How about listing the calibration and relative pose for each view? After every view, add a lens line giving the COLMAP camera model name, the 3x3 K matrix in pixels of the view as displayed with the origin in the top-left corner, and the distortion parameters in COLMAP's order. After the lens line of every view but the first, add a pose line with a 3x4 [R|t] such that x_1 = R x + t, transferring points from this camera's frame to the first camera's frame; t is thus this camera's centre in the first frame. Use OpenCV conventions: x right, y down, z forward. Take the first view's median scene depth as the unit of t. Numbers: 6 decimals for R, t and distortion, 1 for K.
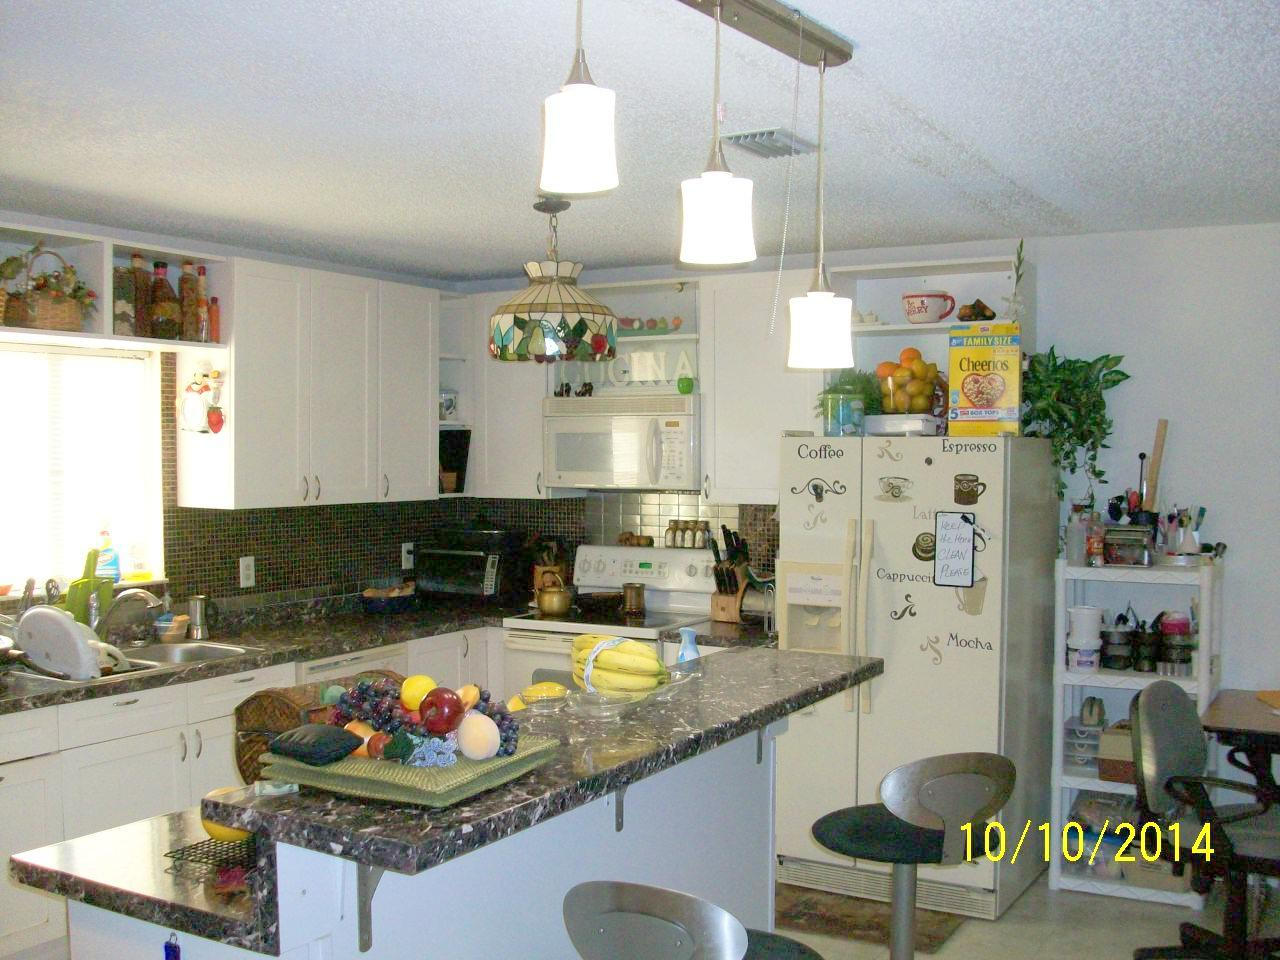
lens RADIAL K [[1306.2, 0, 648.6], [0, 1306.2, 484.4], [0, 0, 1]] dist [-0.160121, 0.099900]
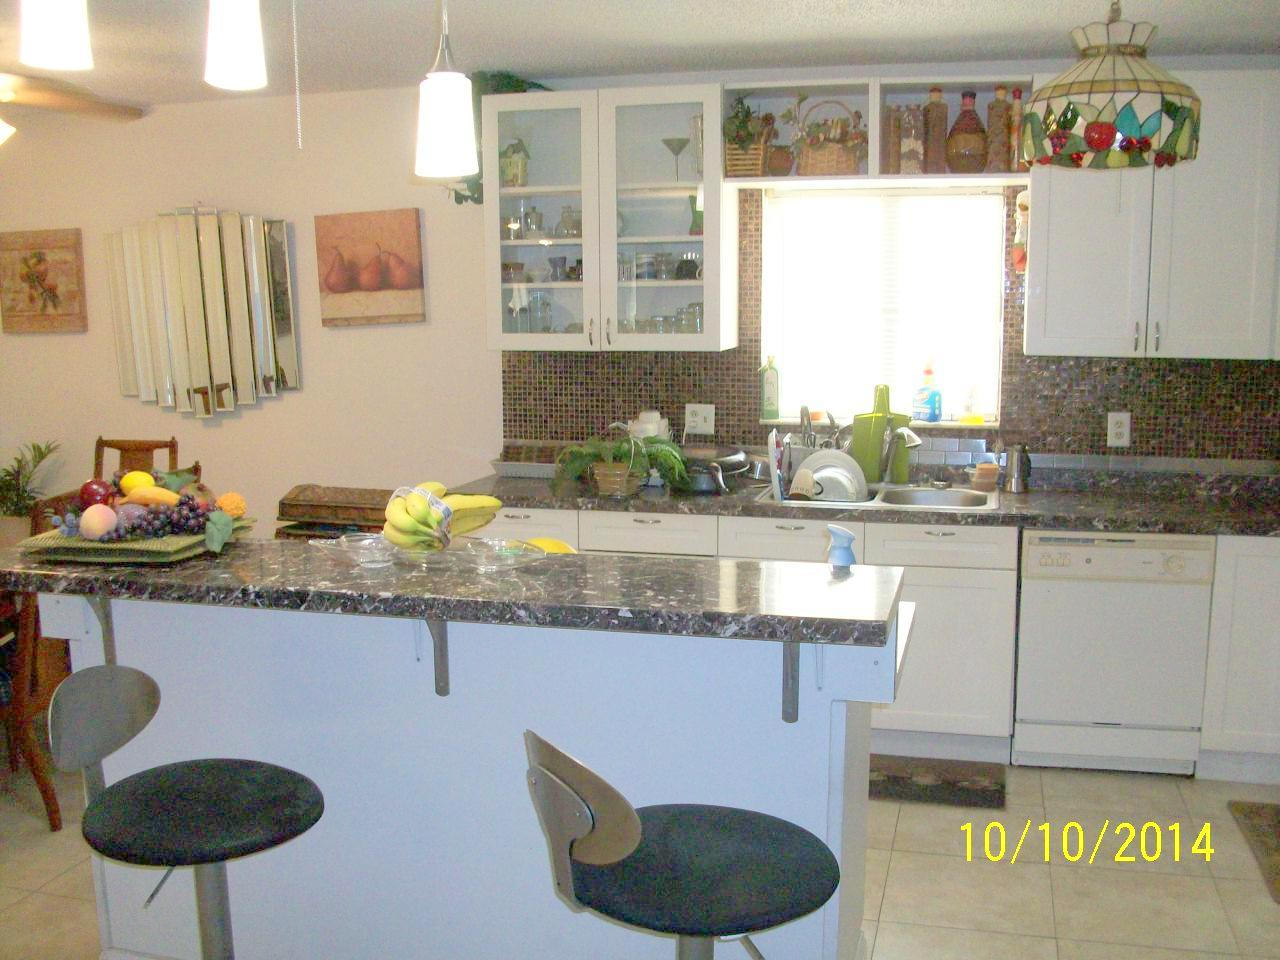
lens RADIAL K [[1306.2, 0, 648.6], [0, 1306.2, 484.4], [0, 0, 1]] dist [-0.160121, 0.099900]
pose [[0.274230, 0.136436, -0.951937, 0.520767], [-0.022524, 0.990524, 0.135478, -0.007902], [0.961400, -0.015710, 0.274705, 0.521021]]
